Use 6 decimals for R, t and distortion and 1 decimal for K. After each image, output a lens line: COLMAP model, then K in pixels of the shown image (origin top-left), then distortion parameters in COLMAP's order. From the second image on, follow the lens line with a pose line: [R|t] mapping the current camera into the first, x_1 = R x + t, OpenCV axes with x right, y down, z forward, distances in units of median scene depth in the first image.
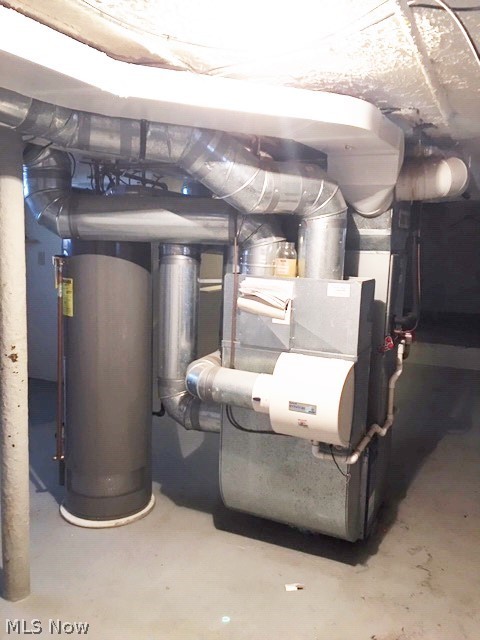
lens RADIAL K [[542.5, 0, 243.3], [0, 542.5, 320.4], [0, 0, 1]] dist [0.064643, -0.066699]
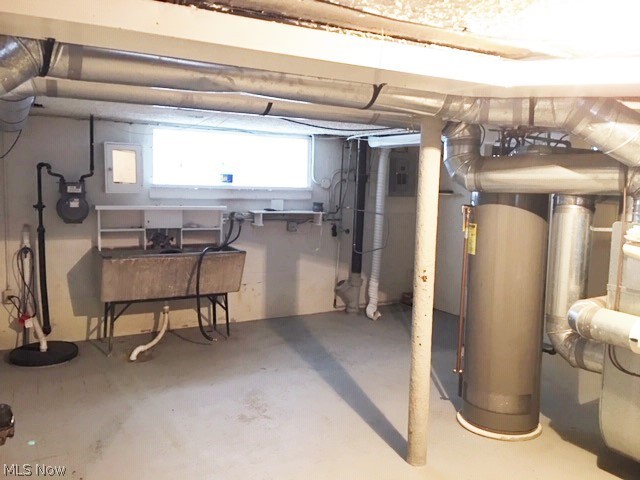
lens RADIAL K [[542.5, 0, 318.7], [0, 542.5, 240.9], [0, 0, 1]] dist [0.064643, -0.066699]
pose [[0.804284, 0.044934, -0.592544, 0.139817], [-0.082065, 0.995982, -0.035862, 0.037445], [0.588551, 0.077470, 0.804740, -0.210104]]
